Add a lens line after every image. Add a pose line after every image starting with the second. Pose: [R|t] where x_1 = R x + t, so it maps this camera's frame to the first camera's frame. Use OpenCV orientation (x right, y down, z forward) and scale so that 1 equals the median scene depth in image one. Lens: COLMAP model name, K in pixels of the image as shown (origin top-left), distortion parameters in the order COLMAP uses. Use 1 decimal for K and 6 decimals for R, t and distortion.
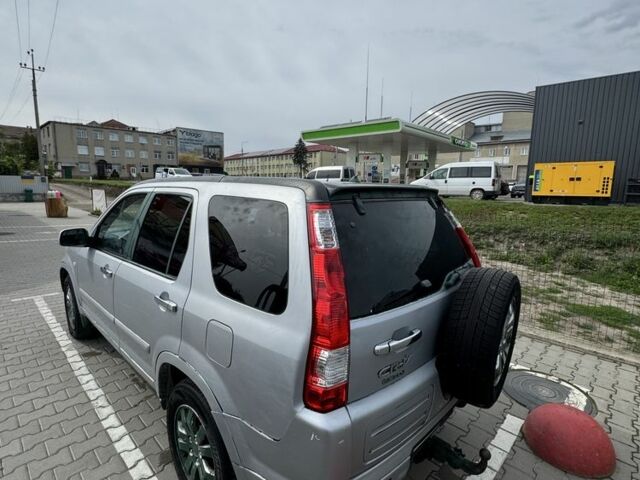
lens RADIAL K [[335.0, 0, 320.0], [0, 335.0, 240.0], [0, 0, 1]] dist [-0.003358, -0.000368]
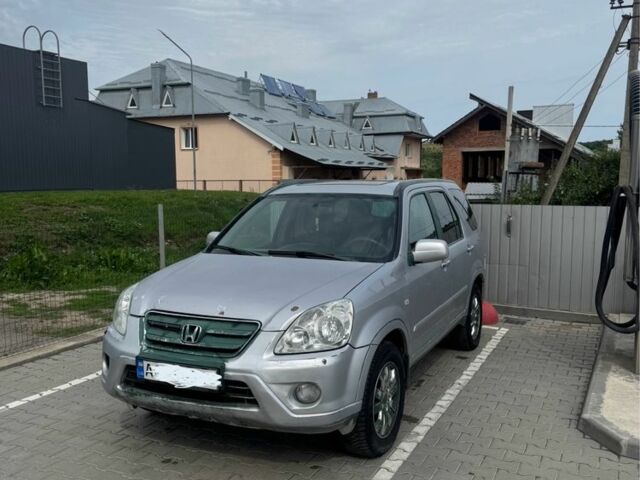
lens RADIAL K [[595.8, 0, 320.0], [0, 595.8, 240.0], [0, 0, 1]] dist [0.008190, -0.016111]
pose [[-0.296410, -0.113348, 0.948311, -0.327444], [0.143060, 0.976460, 0.161429, -0.049341], [-0.944285, 0.183515, -0.273217, 0.265111]]
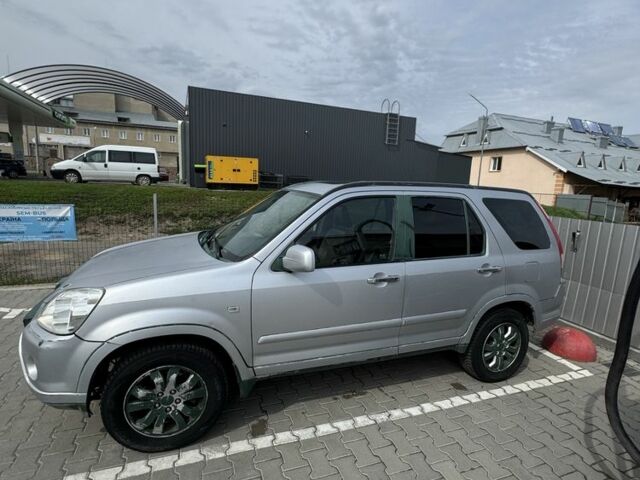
lens RADIAL K [[335.0, 0, 320.0], [0, 335.0, 240.0], [0, 0, 1]] dist [-0.003358, -0.000368]
pose [[0.434736, -0.147149, 0.888455, -0.215460], [0.103920, 0.988167, 0.112813, -0.019811], [-0.894542, 0.043284, 0.444883, 0.101591]]
